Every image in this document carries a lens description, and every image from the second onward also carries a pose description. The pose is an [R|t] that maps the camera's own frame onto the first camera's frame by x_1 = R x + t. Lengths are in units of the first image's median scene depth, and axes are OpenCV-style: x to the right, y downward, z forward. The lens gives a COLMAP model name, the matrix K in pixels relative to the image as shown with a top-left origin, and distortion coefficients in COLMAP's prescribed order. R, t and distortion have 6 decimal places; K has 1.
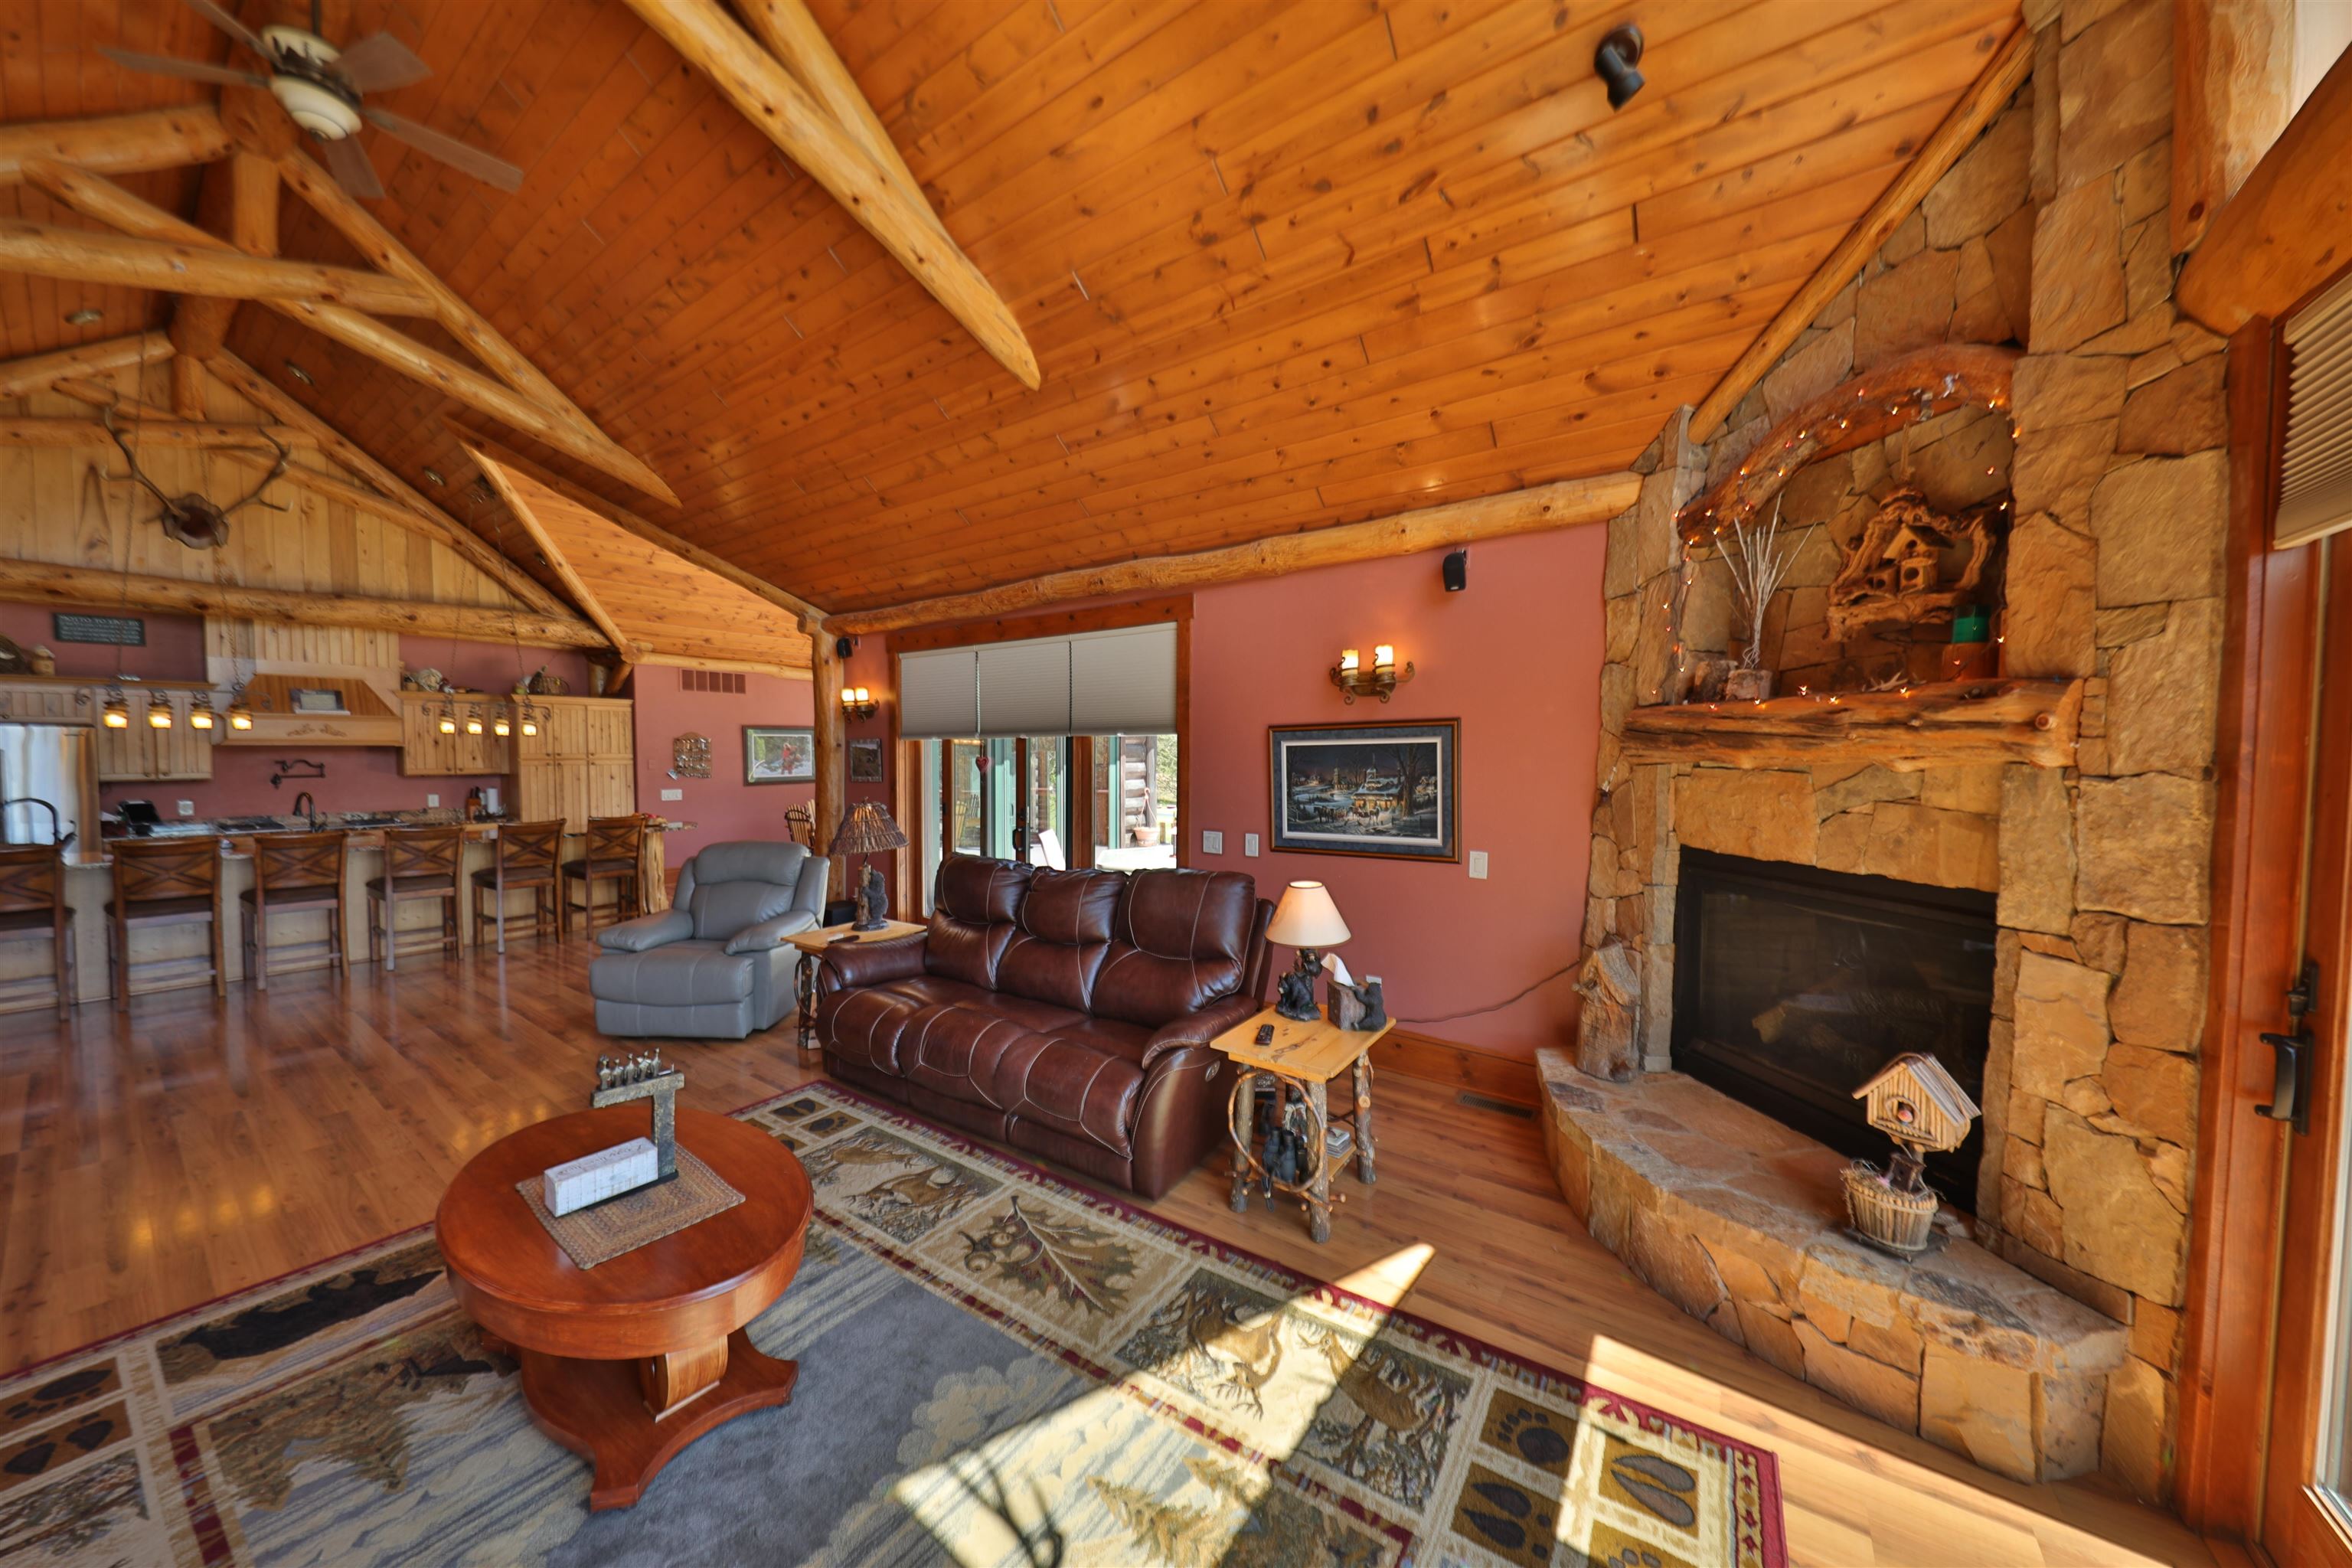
lens RADIAL K [[798.7, 0, 1176.0], [0, 798.7, 784.0], [0, 0, 1]] dist [-0.000664, -0.002855]
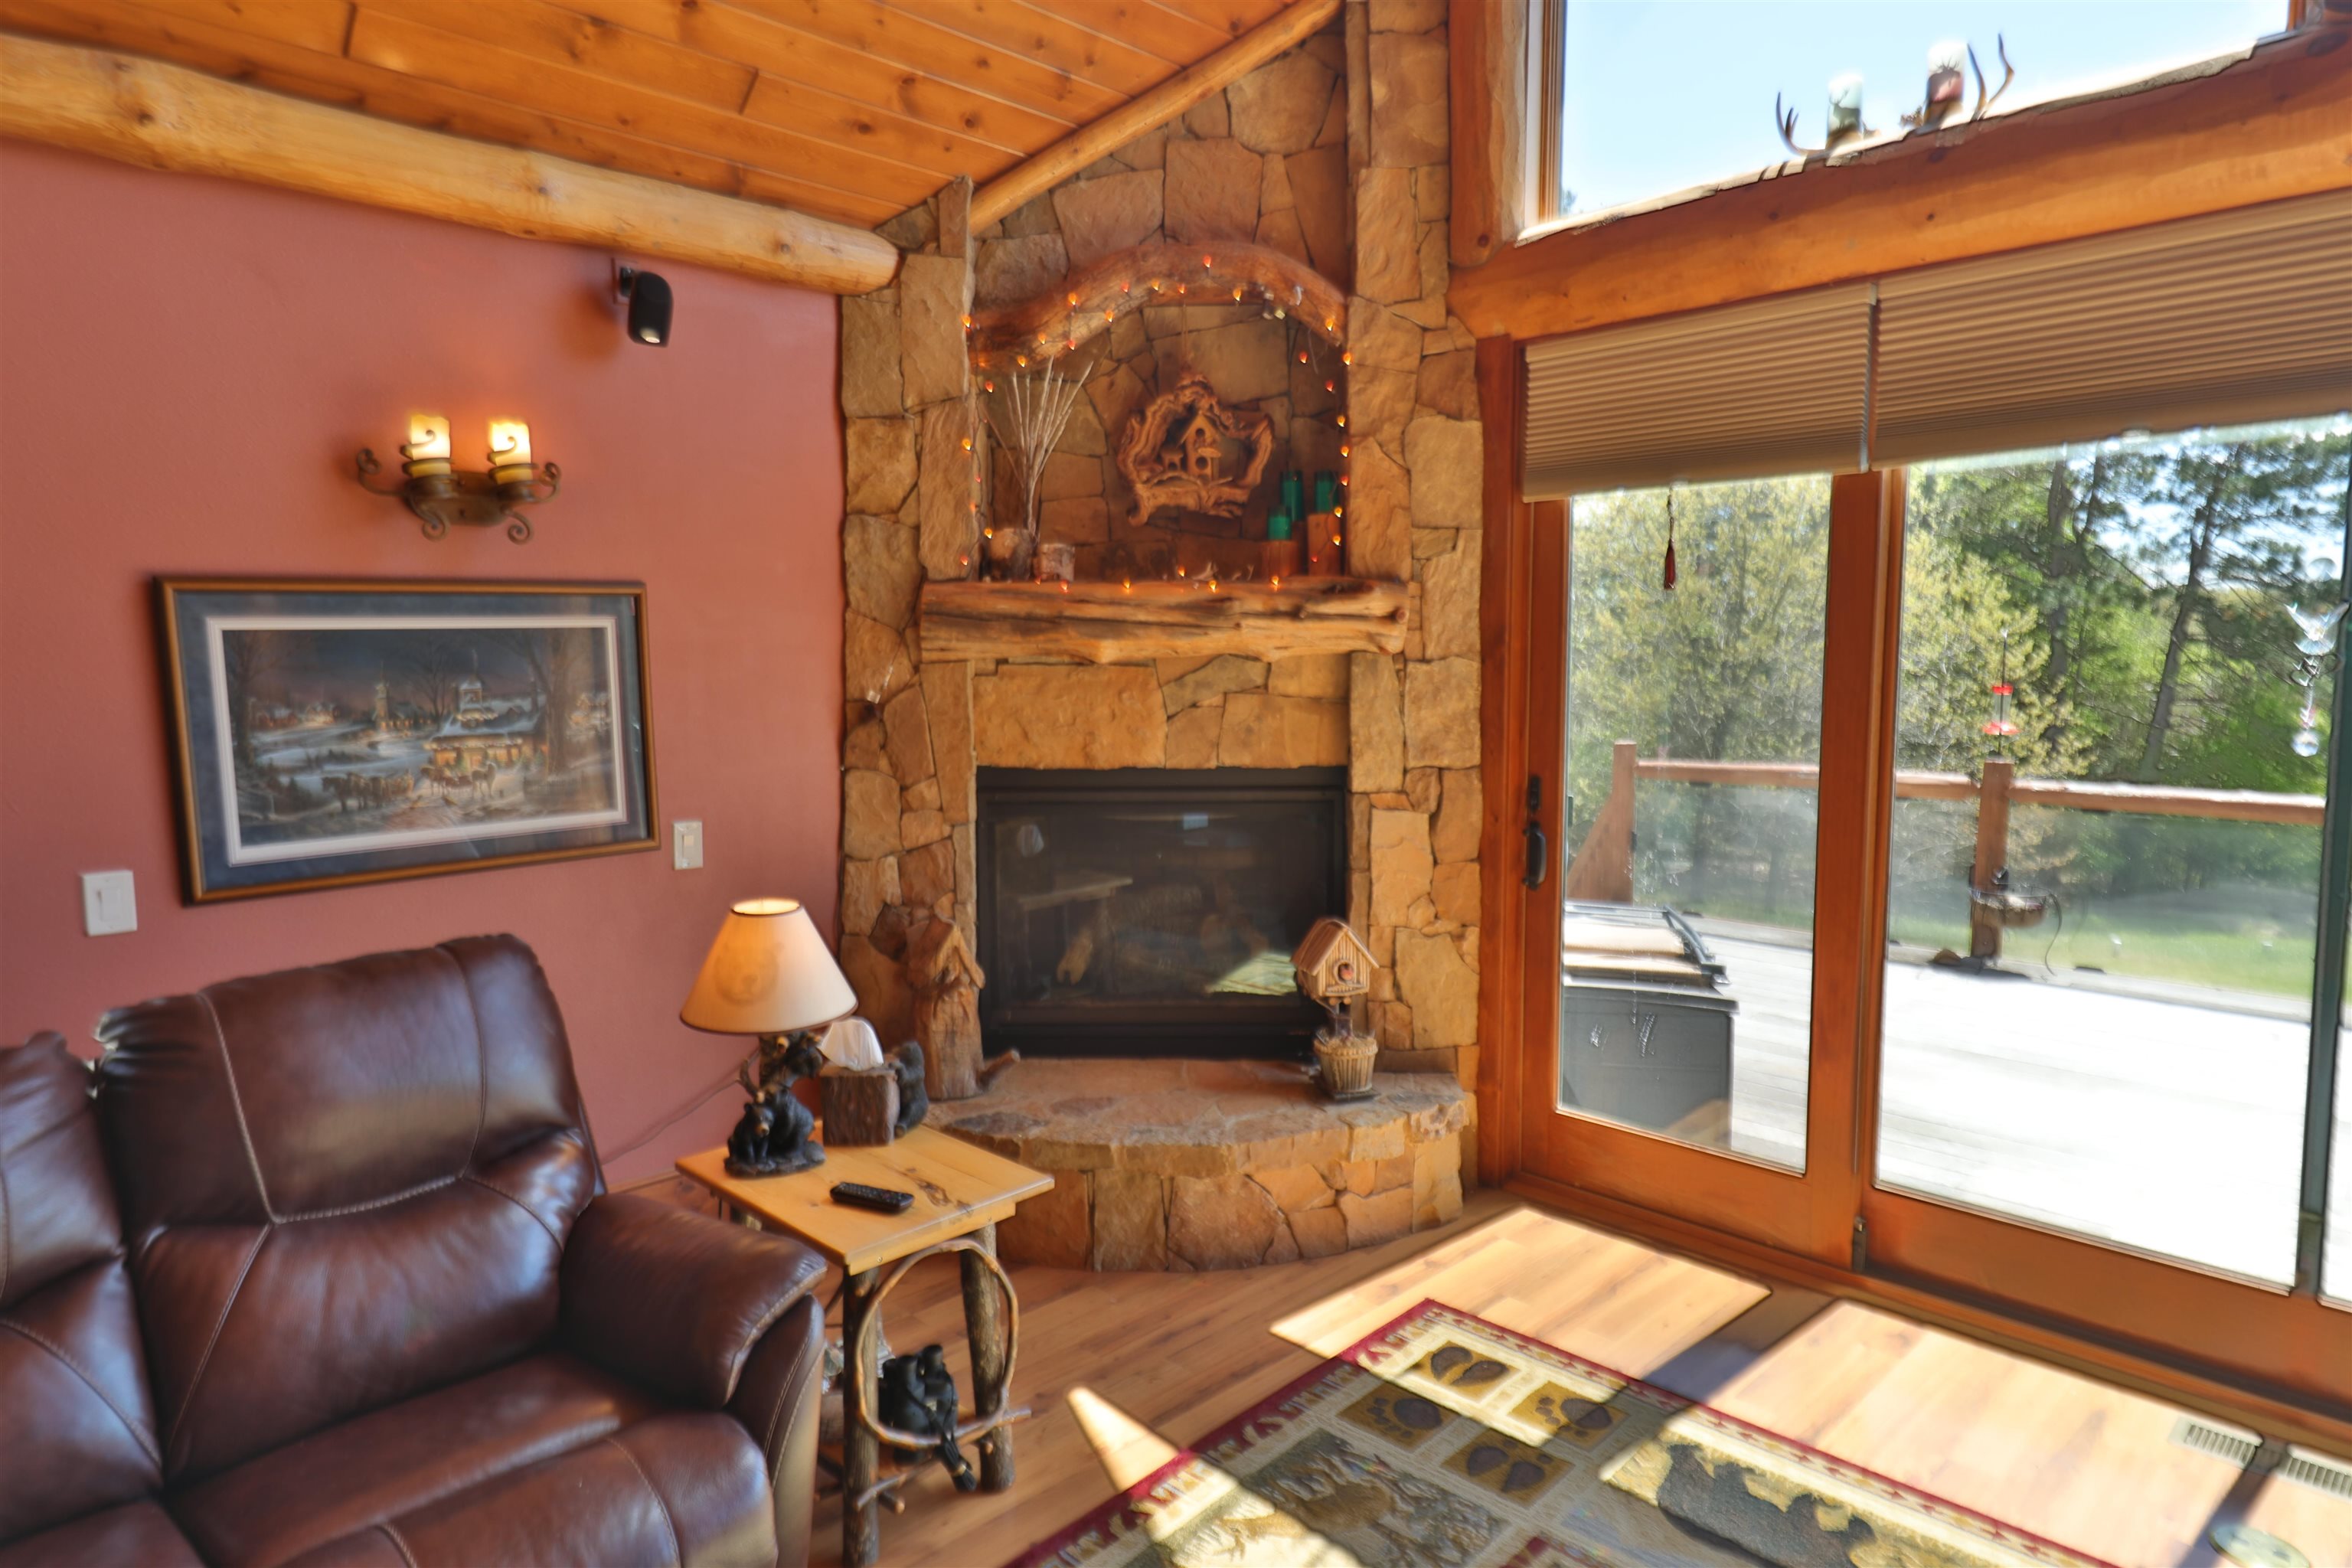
lens RADIAL K [[1365.5, 0, 1176.0], [0, 1365.5, 784.0], [0, 0, 1]] dist [0.013077, 0.001559]
pose [[0.171758, -0.096615, 0.980390, -0.885059], [0.046428, 0.994867, 0.089907, -0.022355], [-0.984045, 0.030075, 0.175362, 0.835967]]
